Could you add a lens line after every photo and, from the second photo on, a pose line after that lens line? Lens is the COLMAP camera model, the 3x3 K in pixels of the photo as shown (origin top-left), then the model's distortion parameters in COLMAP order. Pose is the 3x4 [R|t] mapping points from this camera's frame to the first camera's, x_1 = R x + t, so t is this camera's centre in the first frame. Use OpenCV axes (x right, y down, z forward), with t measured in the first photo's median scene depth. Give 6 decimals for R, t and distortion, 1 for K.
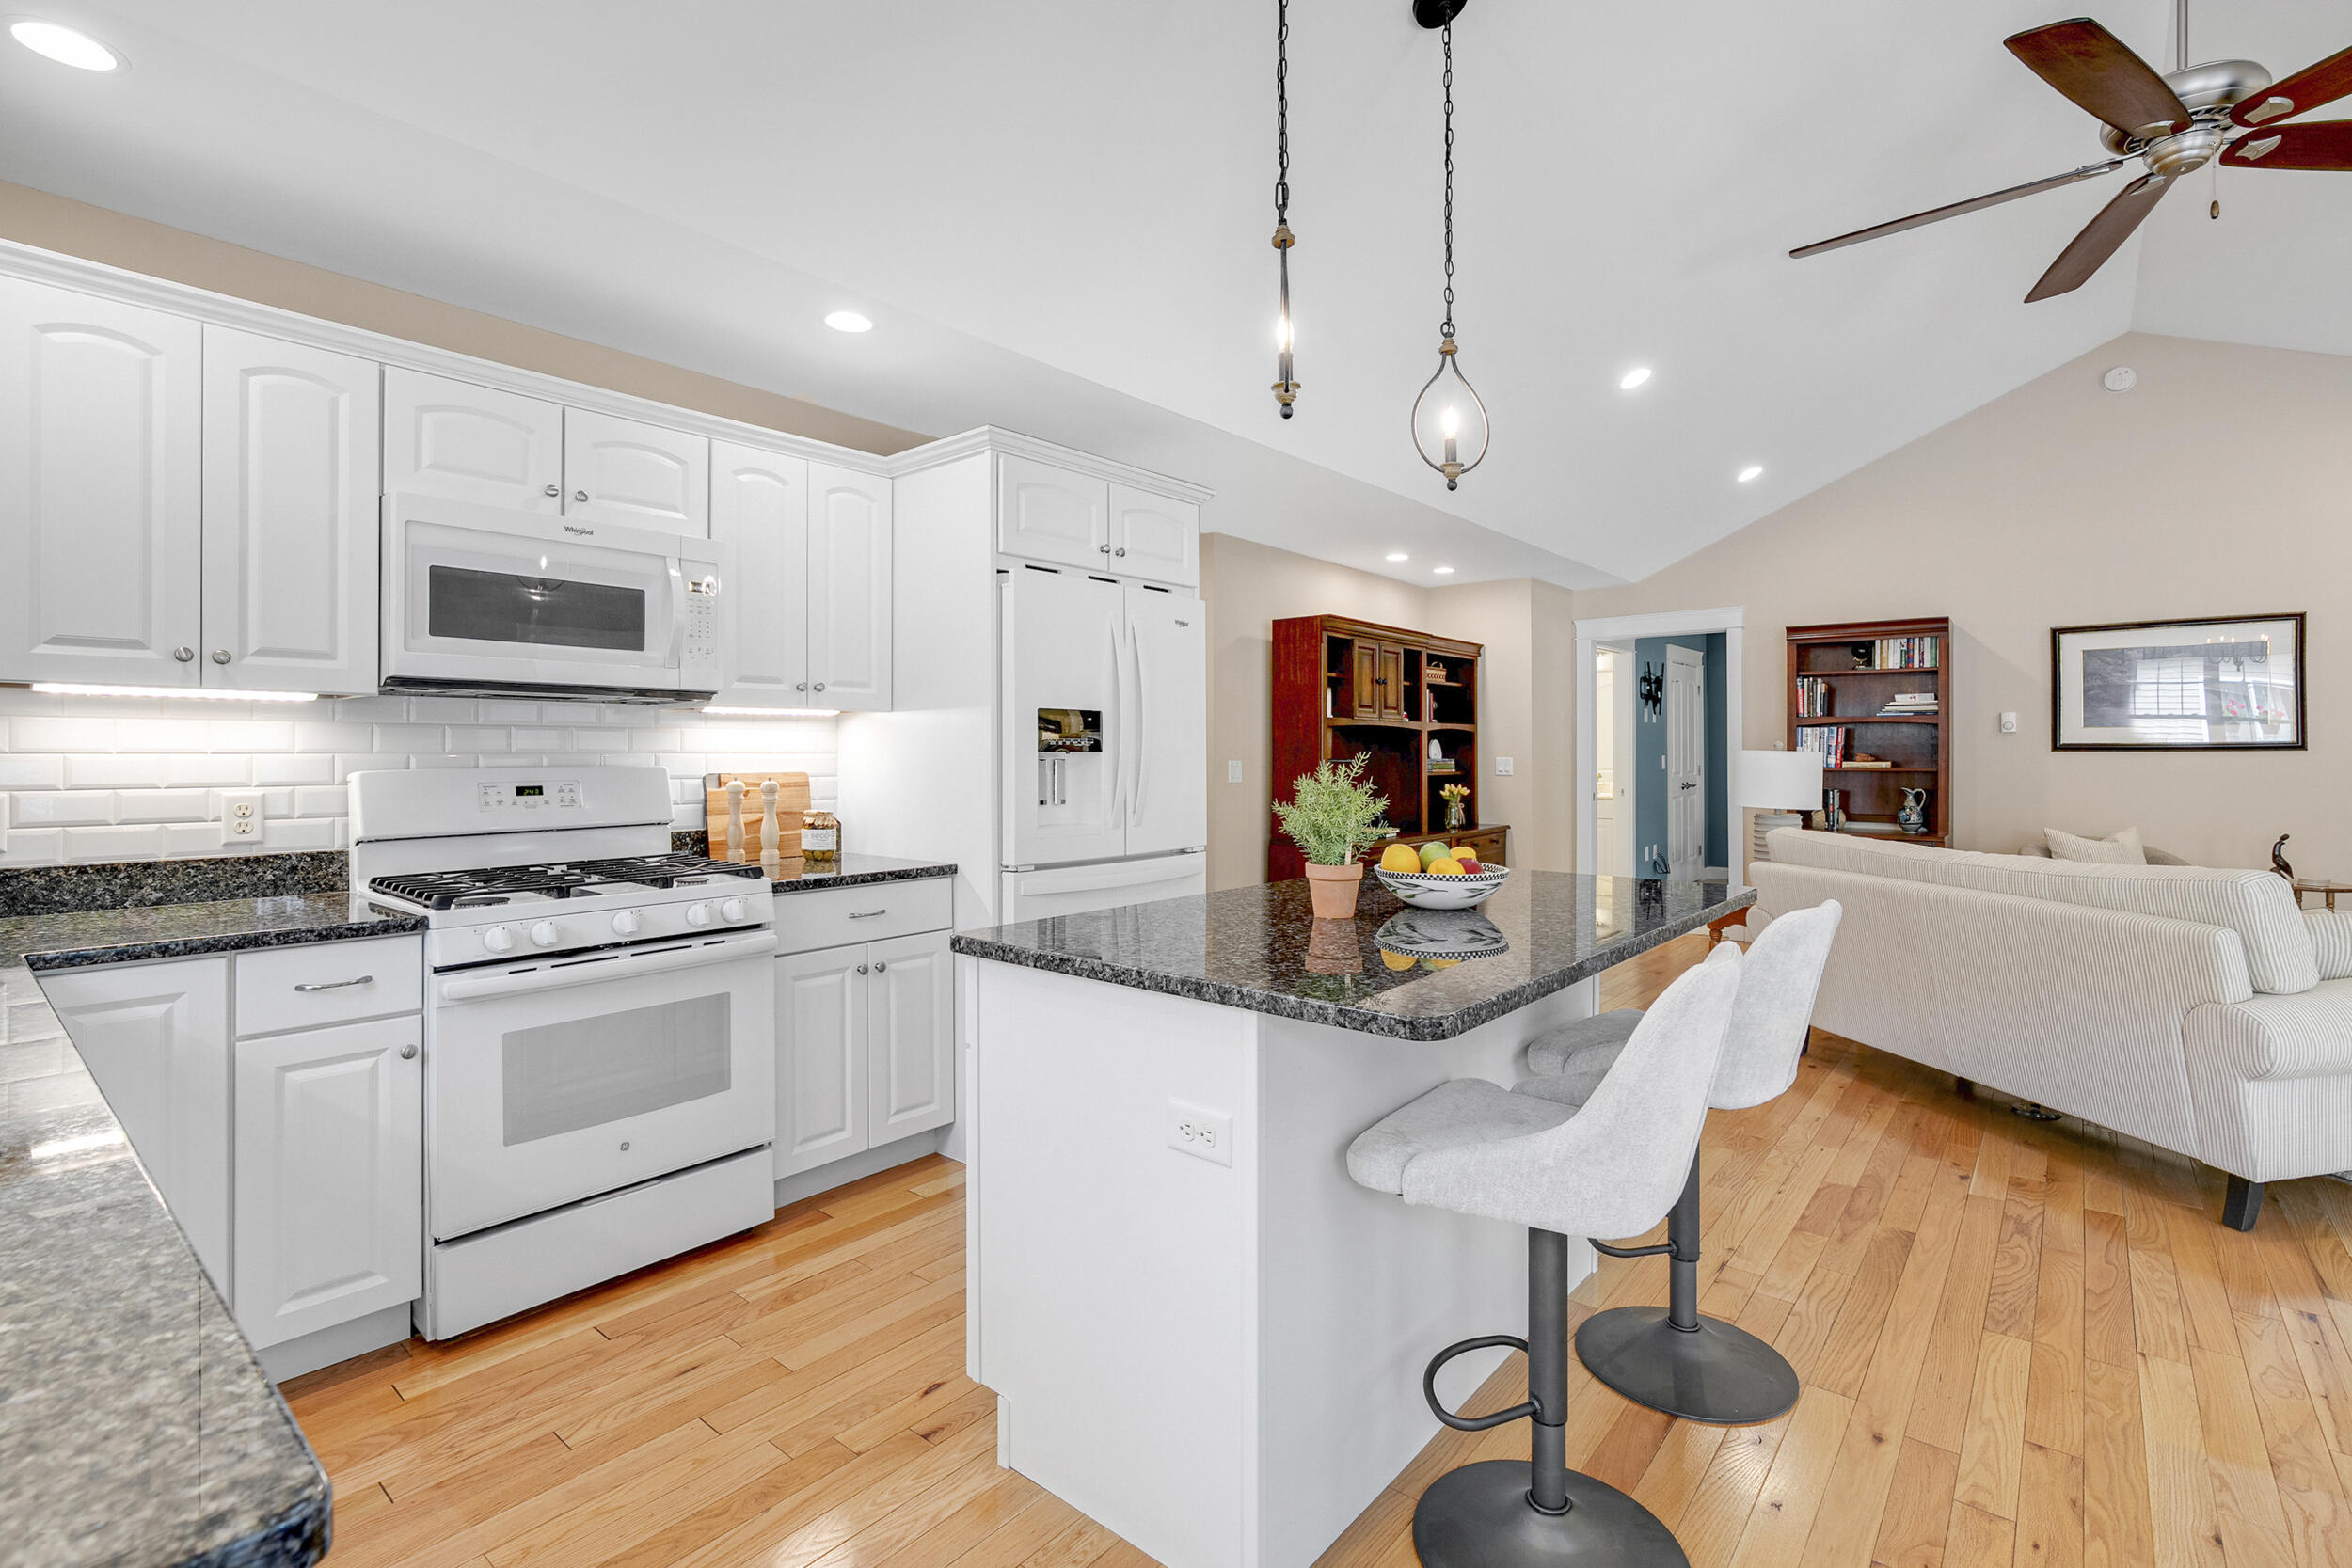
lens RADIAL K [[1062.6, 0, 1263.5], [0, 1062.6, 752.3], [0, 0, 1]] dist [0.026850, 0.000351]
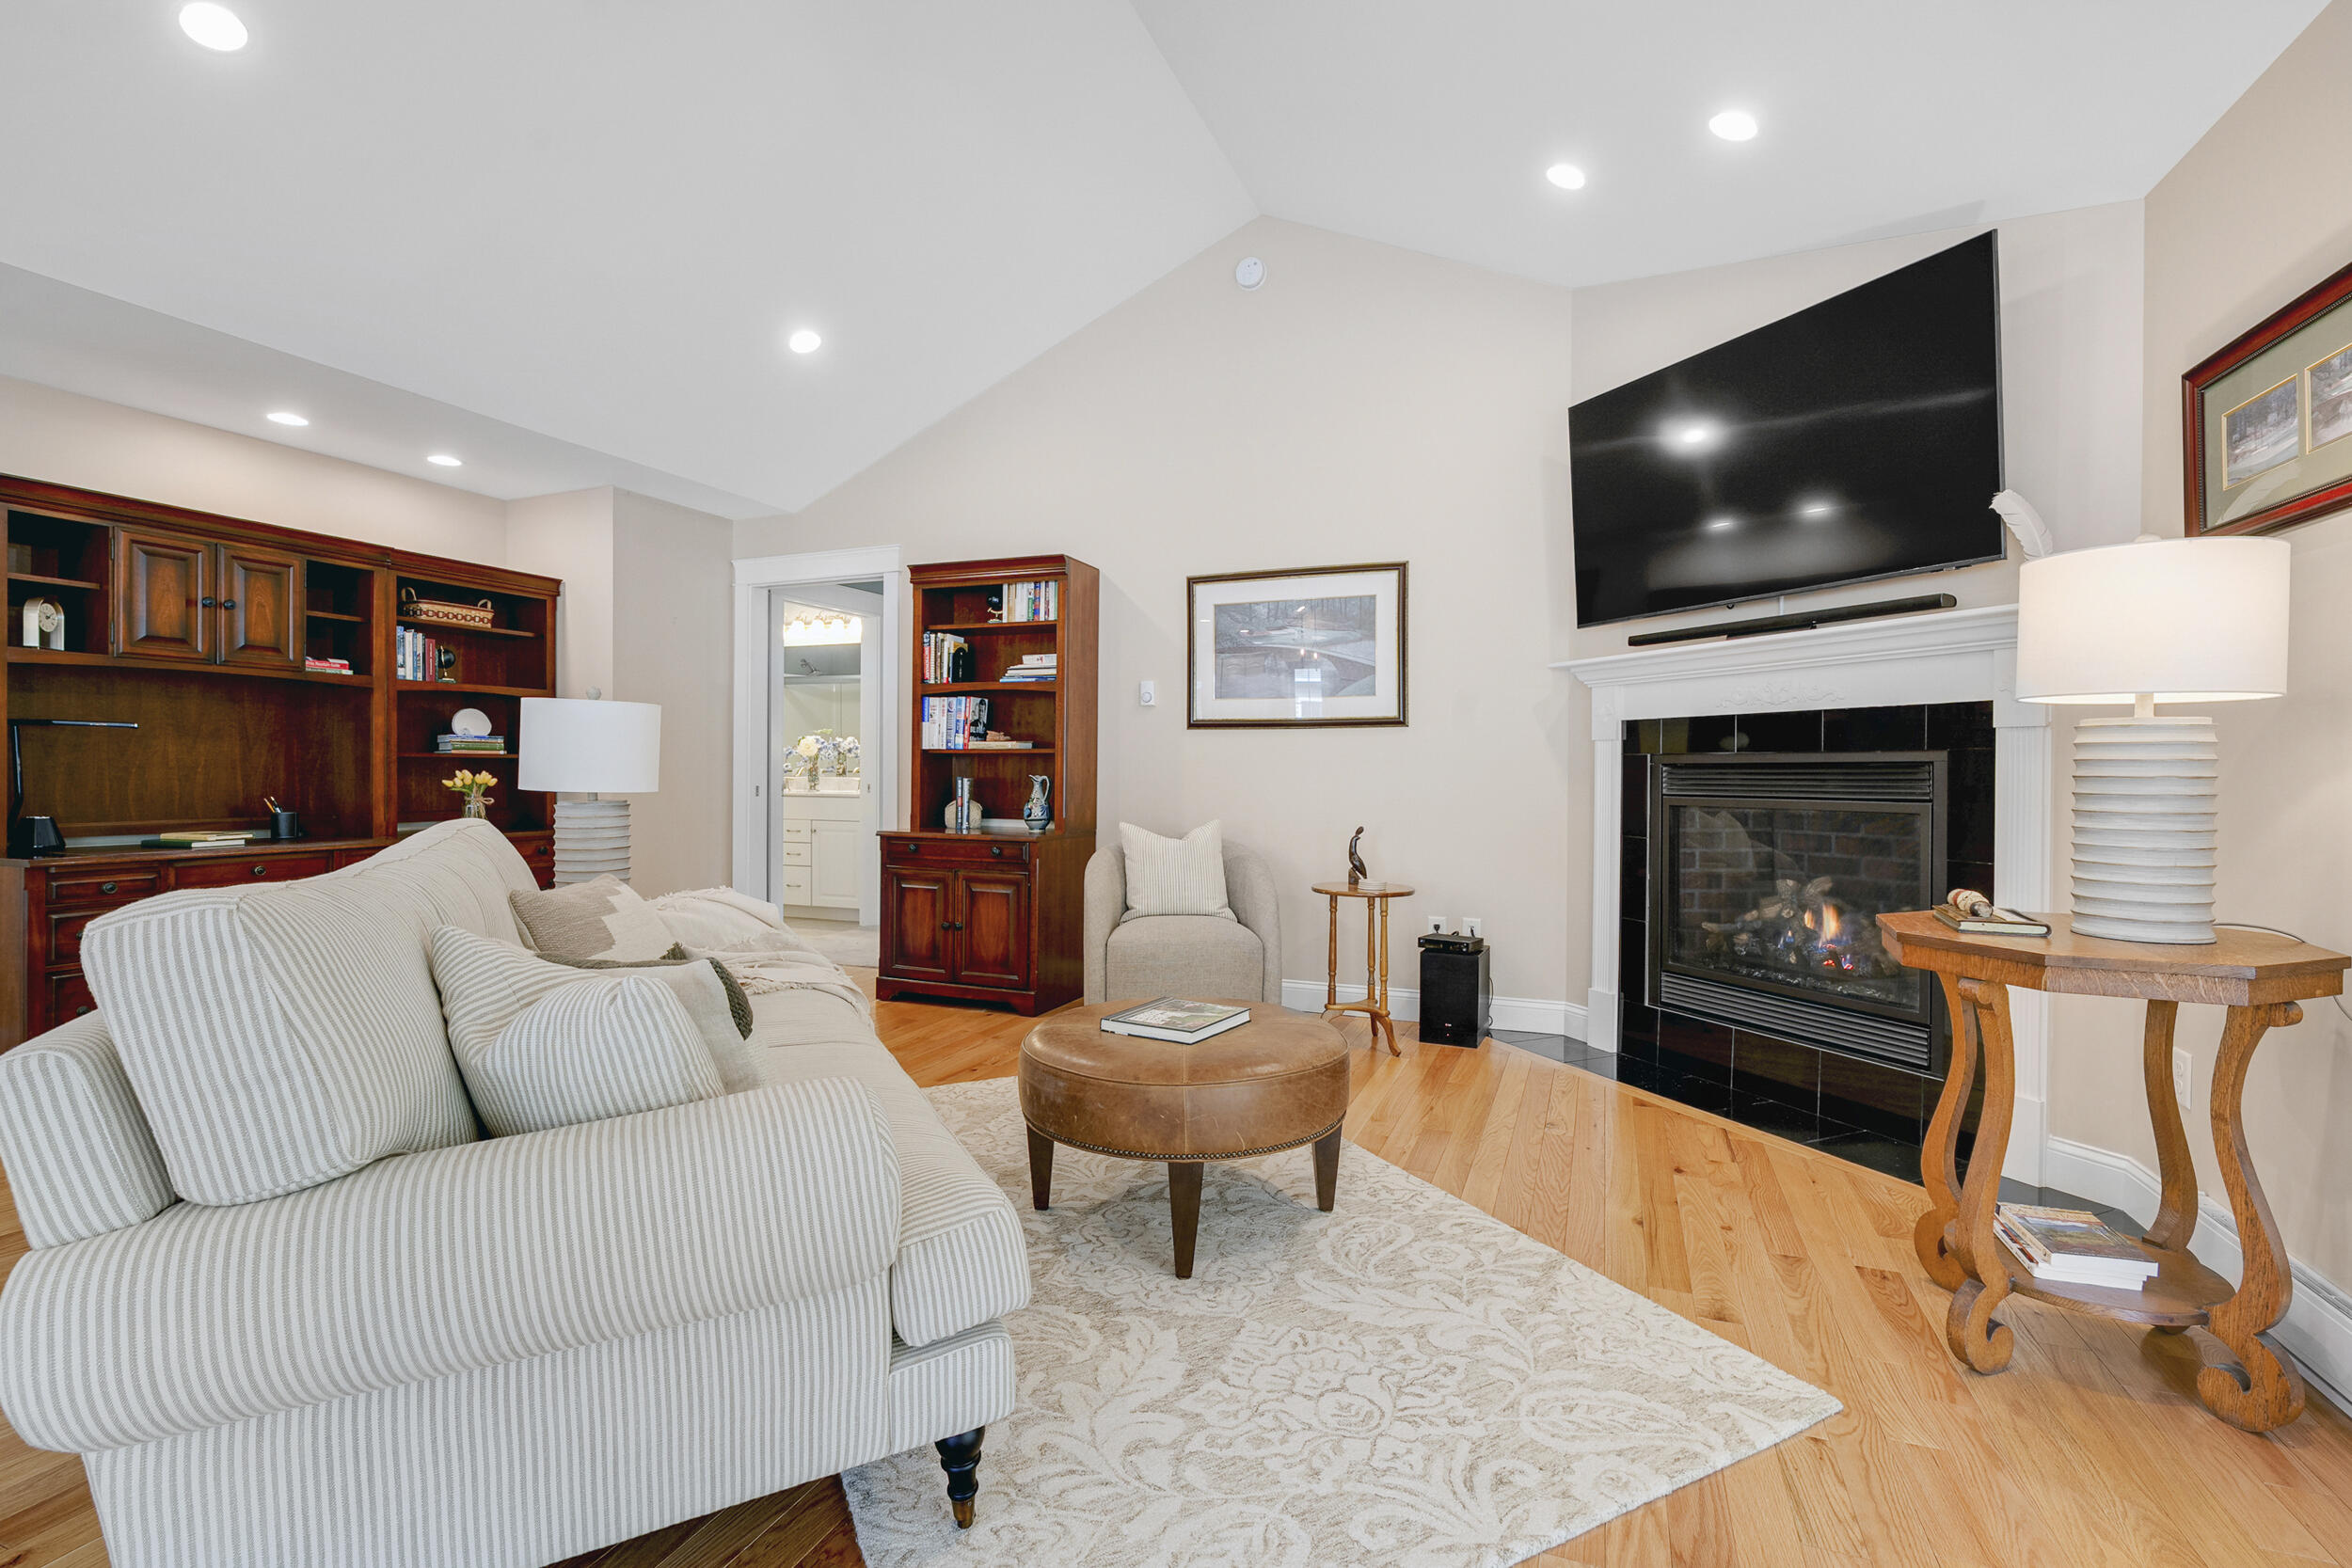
lens RADIAL K [[1058.5, 0, 1176.0], [0, 1058.5, 784.0], [0, 0, 1]] dist [-0.001755, 0.000188]
pose [[0.963341, 0.003191, 0.268262, 0.506592], [-0.008338, 0.999802, 0.018048, 0.025821], [-0.268152, -0.019623, 0.963177, 0.233373]]
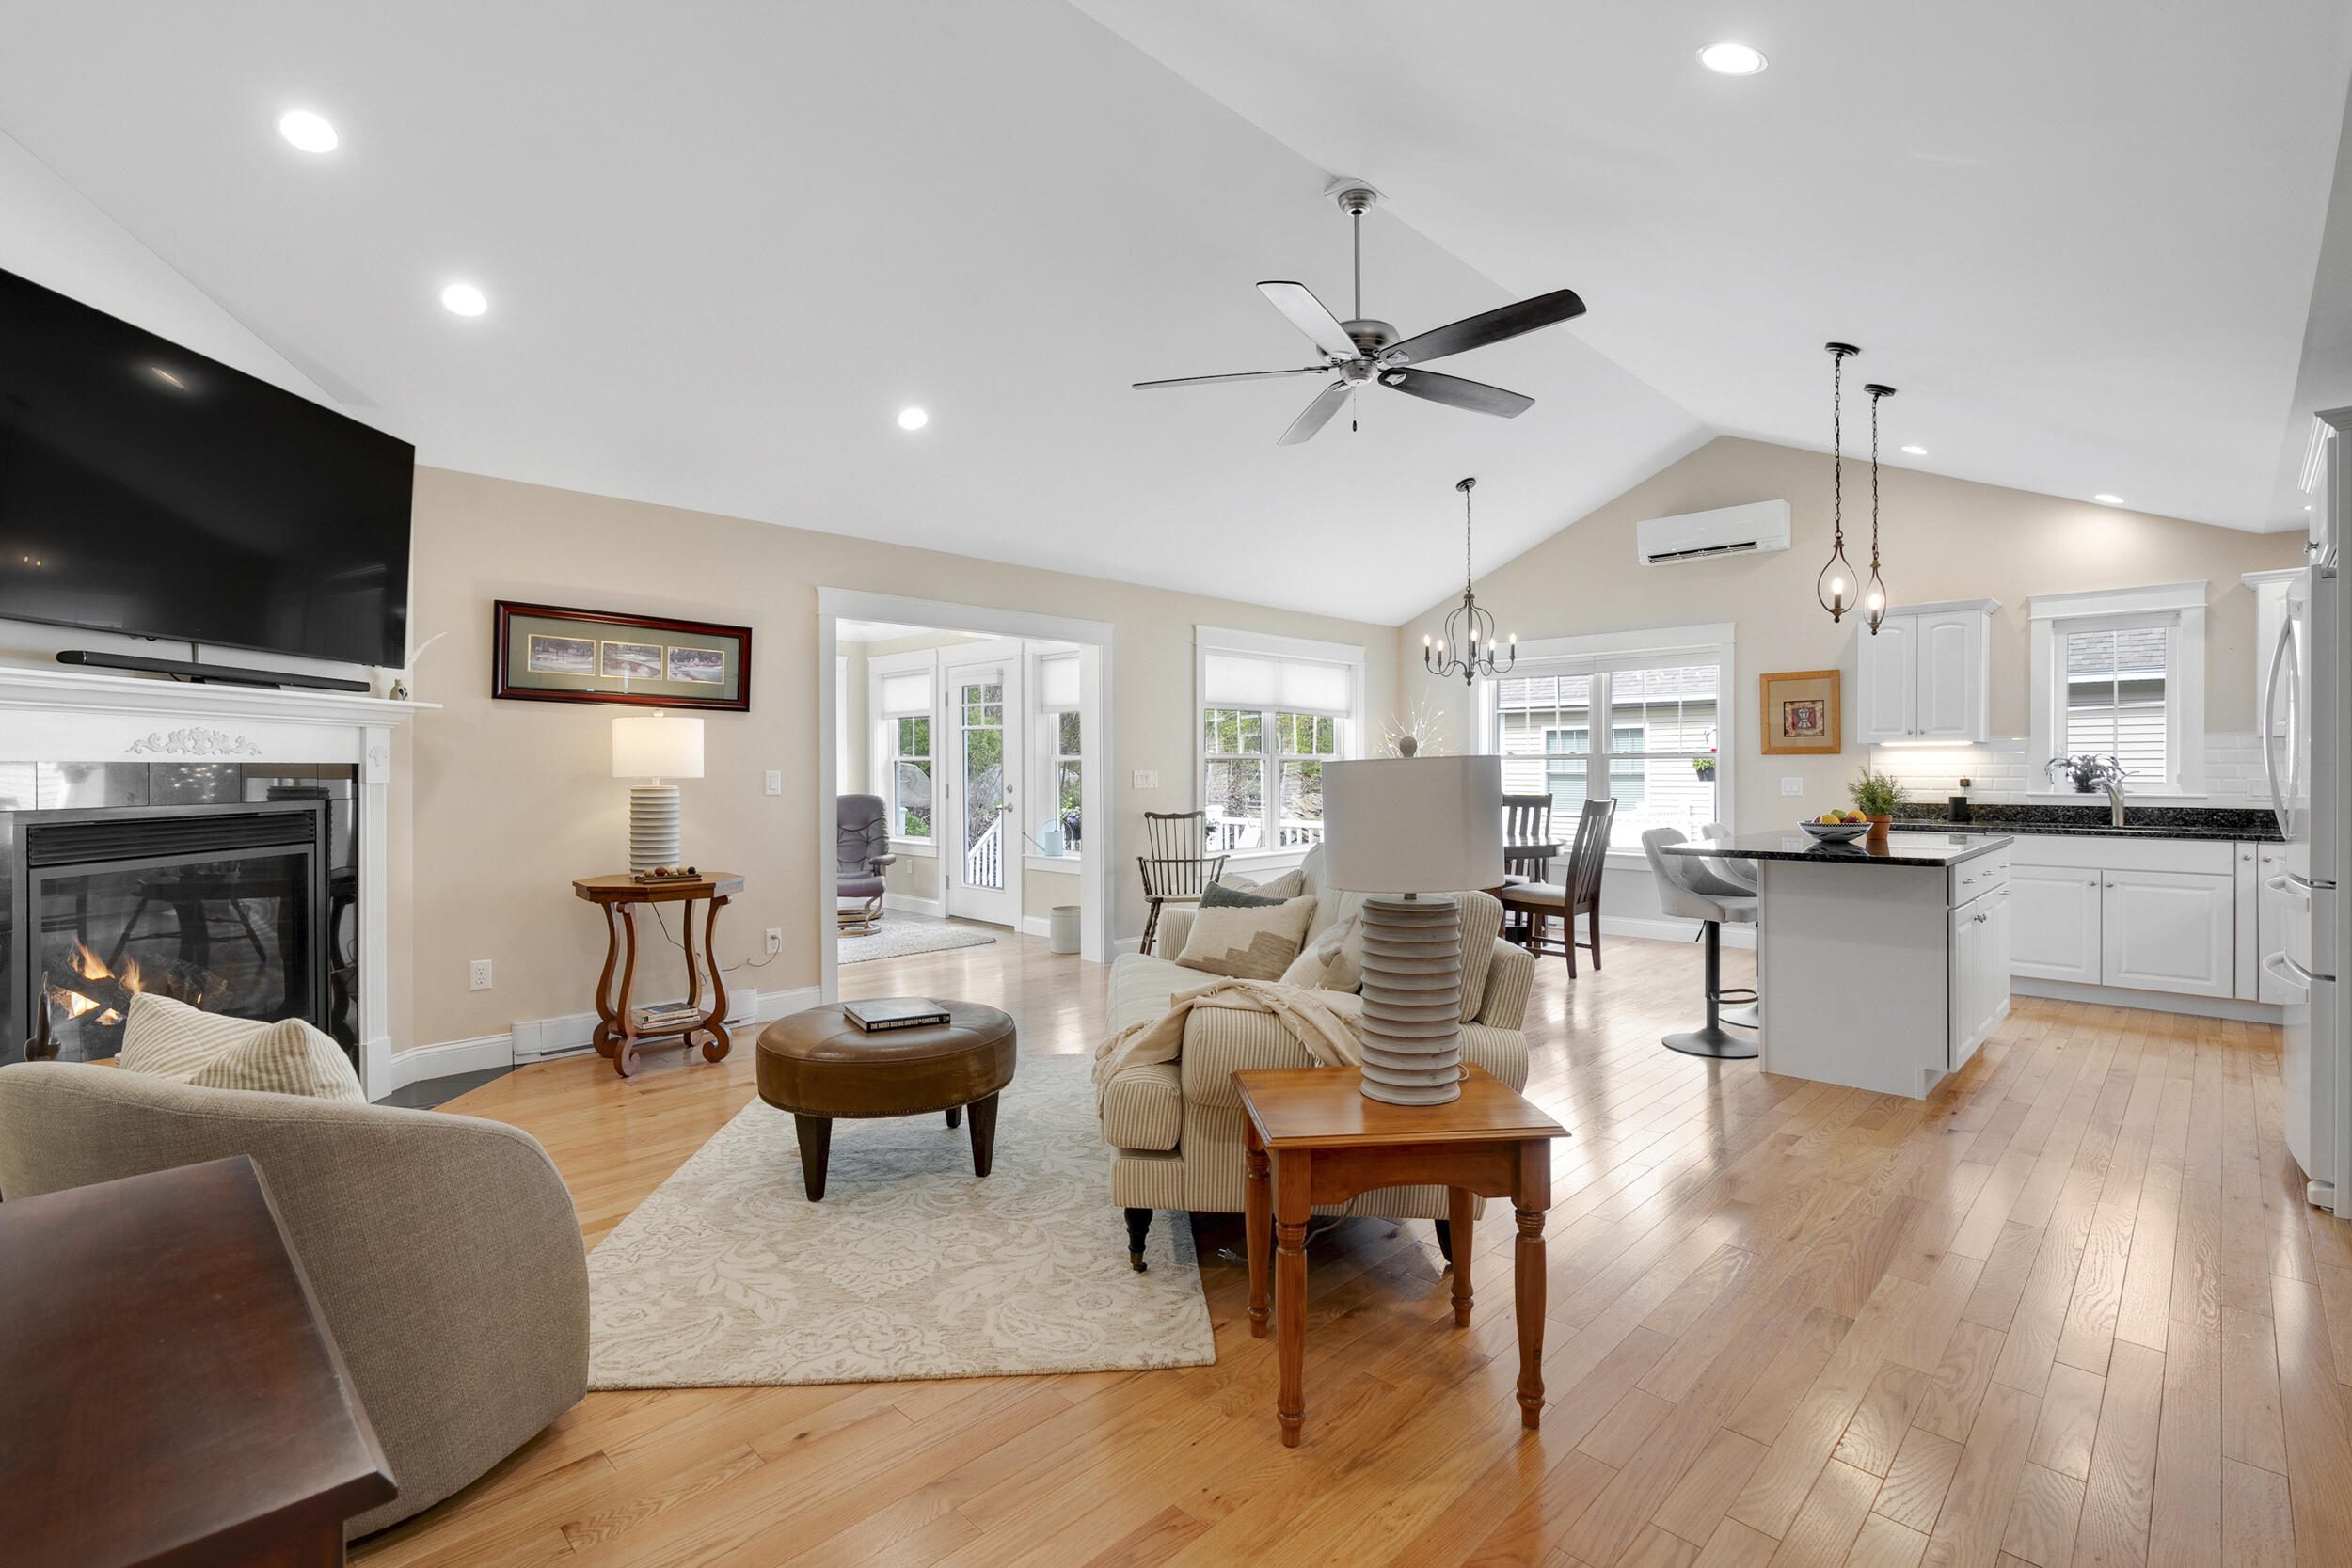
lens RADIAL K [[1058.5, 0, 1176.0], [0, 1058.5, 784.0], [0, 0, 1]] dist [-0.001755, 0.000188]
pose [[-0.990537, 0.003646, 0.137197, 0.402191], [0.004889, 0.999950, 0.008726, 0.004152], [-0.137159, 0.009314, -0.990505, 1.126200]]
